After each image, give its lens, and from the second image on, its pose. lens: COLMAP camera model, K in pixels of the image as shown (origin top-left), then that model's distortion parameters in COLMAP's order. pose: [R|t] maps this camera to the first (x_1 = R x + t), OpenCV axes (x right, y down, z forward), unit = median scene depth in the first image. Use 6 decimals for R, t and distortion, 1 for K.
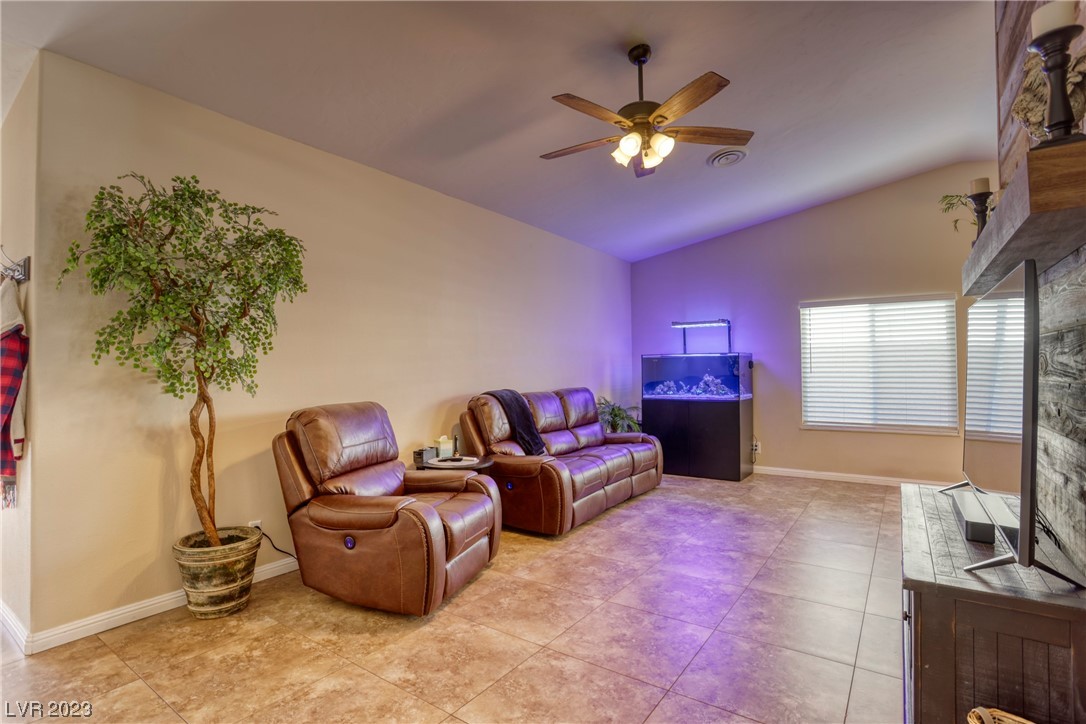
lens RADIAL K [[533.5, 0, 543.0], [0, 533.5, 362.0], [0, 0, 1]] dist [-0.067073, 0.031179]
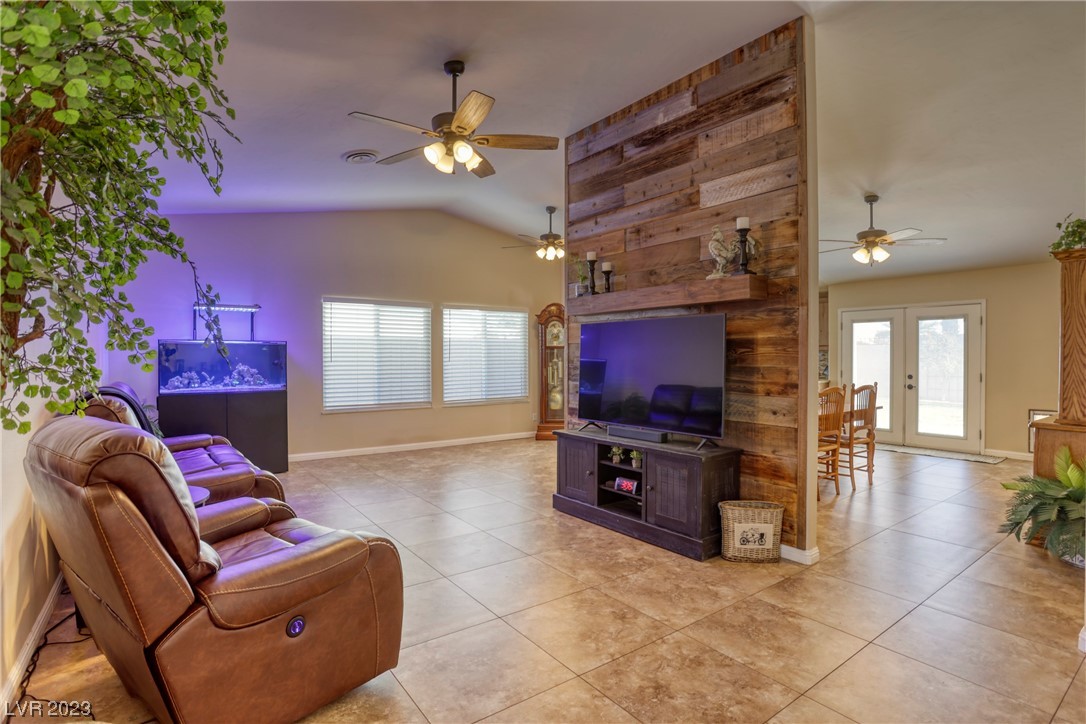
lens RADIAL K [[533.5, 0, 543.0], [0, 533.5, 362.0], [0, 0, 1]] dist [-0.067073, 0.031179]
pose [[0.320299, 0.000686, 0.947316, -0.609840], [-0.018324, 0.999817, 0.005472, 0.010583], [-0.947139, -0.019111, 0.320253, 0.363214]]
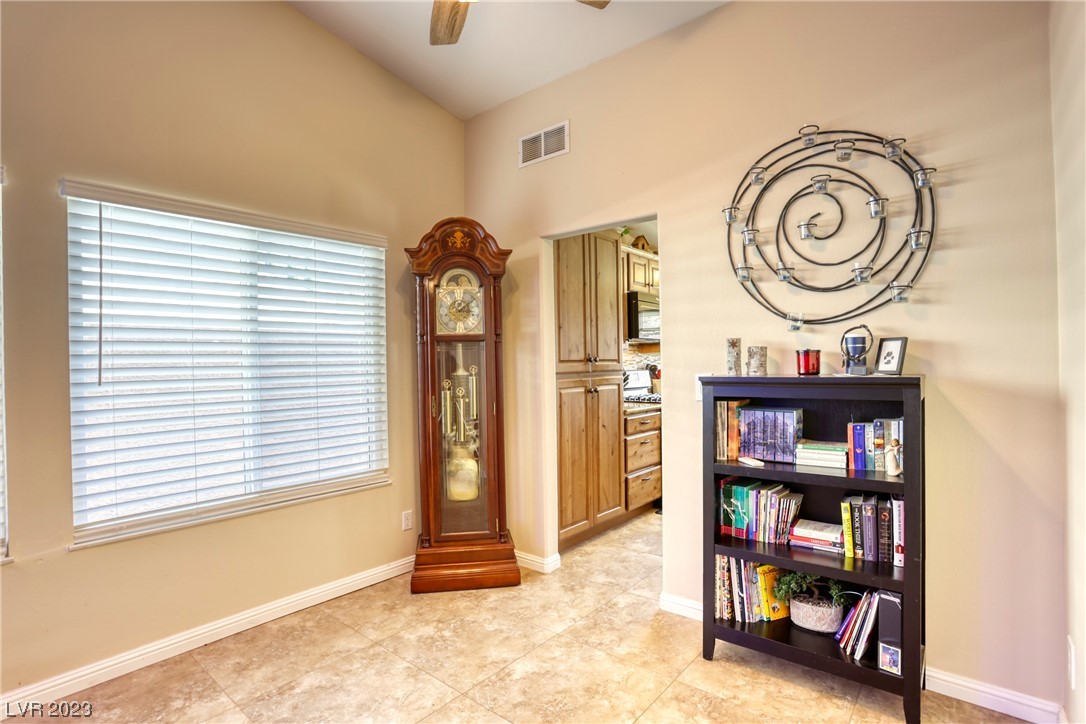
lens RADIAL K [[533.5, 0, 543.0], [0, 533.5, 362.0], [0, 0, 1]] dist [-0.067073, 0.031179]
pose [[0.081087, 0.011724, 0.996638, 0.656371], [-0.002382, 0.999930, -0.011569, 0.006642], [-0.996704, -0.001436, 0.081109, 0.817419]]
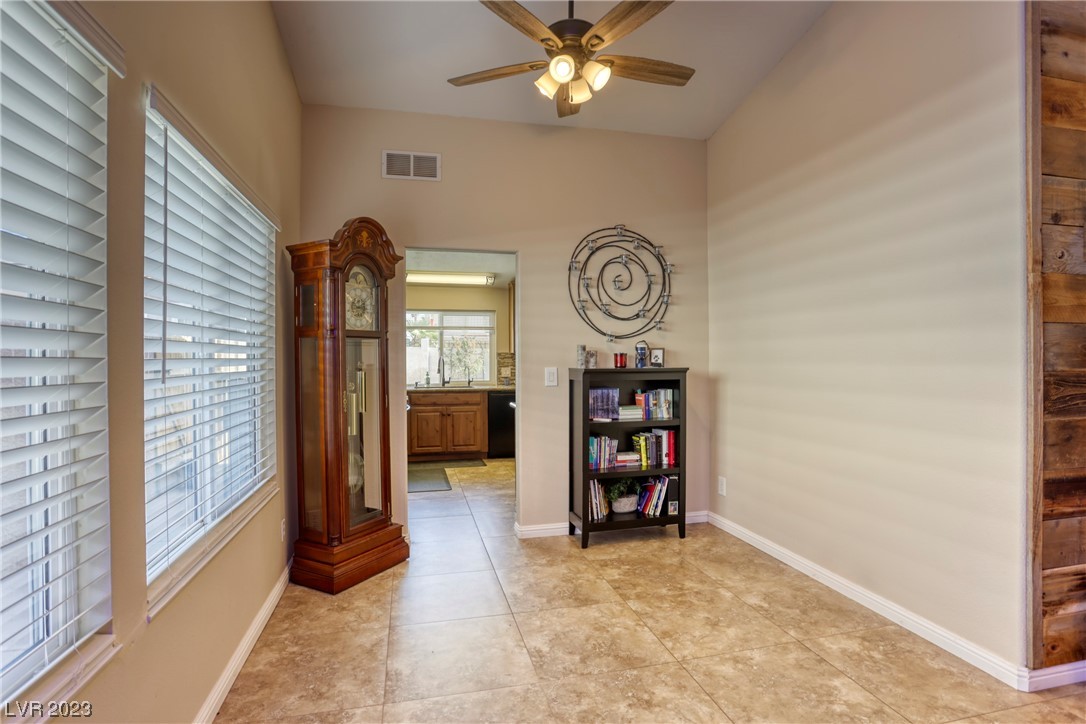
lens RADIAL K [[533.5, 0, 543.0], [0, 533.5, 362.0], [0, 0, 1]] dist [-0.067073, 0.031179]
pose [[-0.750751, 0.010726, 0.660498, 0.691427], [0.002215, 0.999903, -0.013720, 0.016273], [-0.660581, -0.008837, -0.750702, 1.428832]]
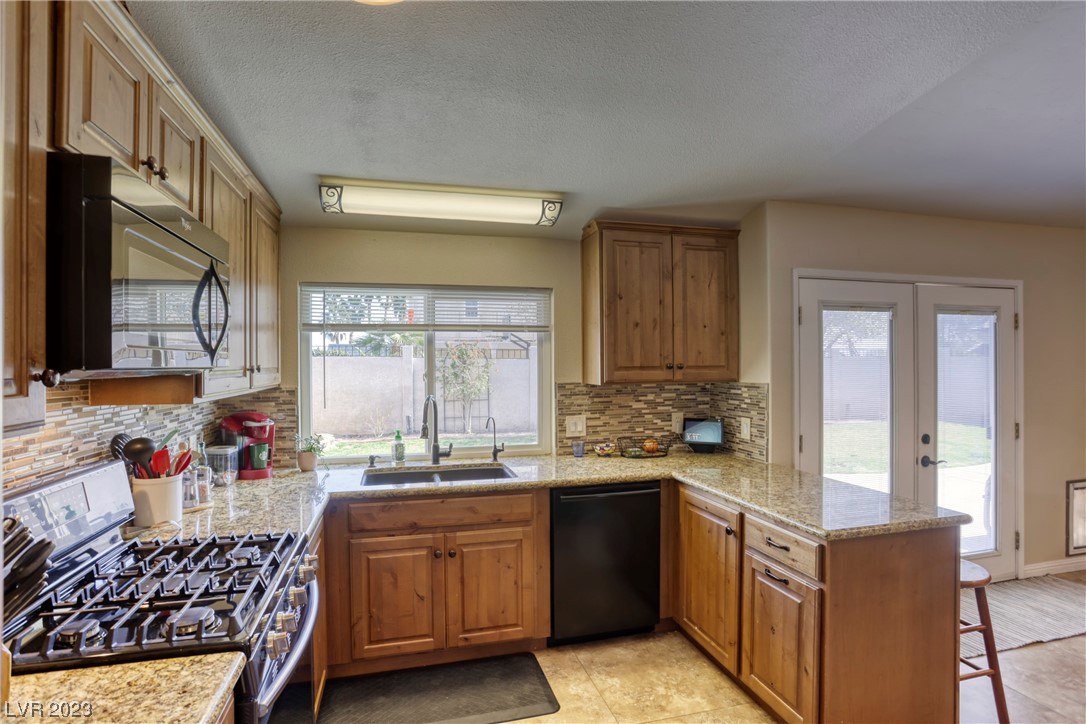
lens RADIAL K [[535.0, 0, 537.5], [0, 535.0, 362.3], [0, 0, 1]] dist [-0.065328, 0.025362]
pose [[-0.757192, 0.017066, 0.652970, 1.561375], [0.005252, 0.999785, -0.020040, -0.061049], [-0.653172, -0.011745, -0.757119, 0.754222]]
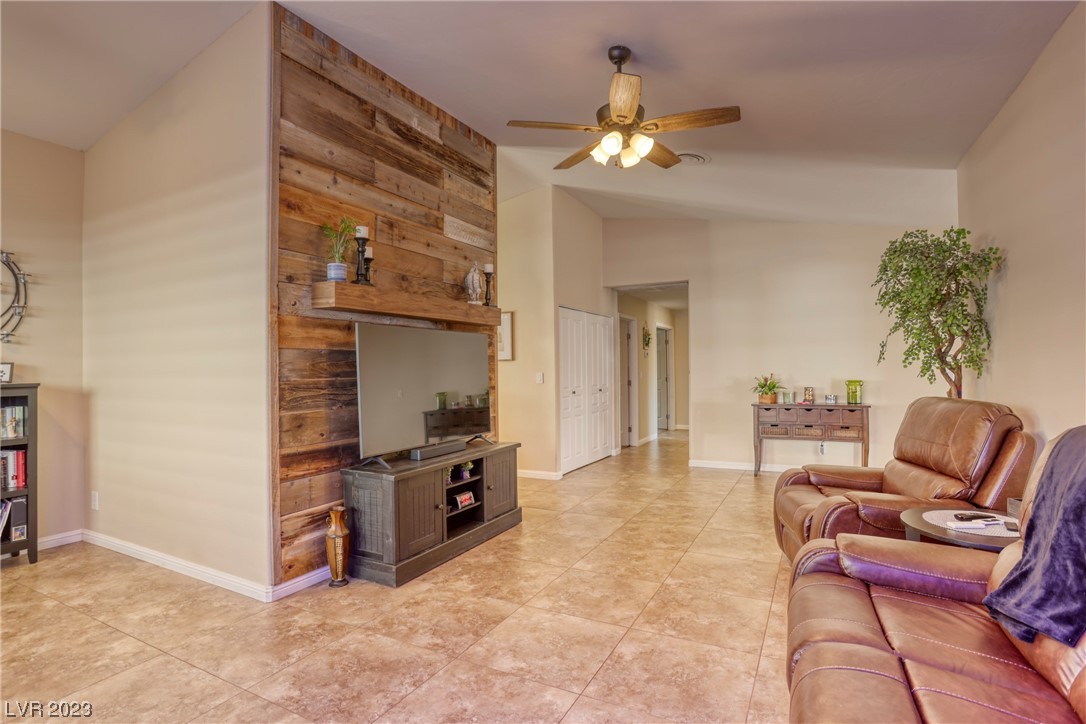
lens RADIAL K [[535.0, 0, 537.5], [0, 535.0, 362.3], [0, 0, 1]] dist [-0.065328, 0.025362]
pose [[-0.993152, 0.020307, -0.115053, 0.363549], [0.023163, 0.999454, -0.023542, 0.018655], [0.114512, -0.026046, -0.993080, 1.528076]]
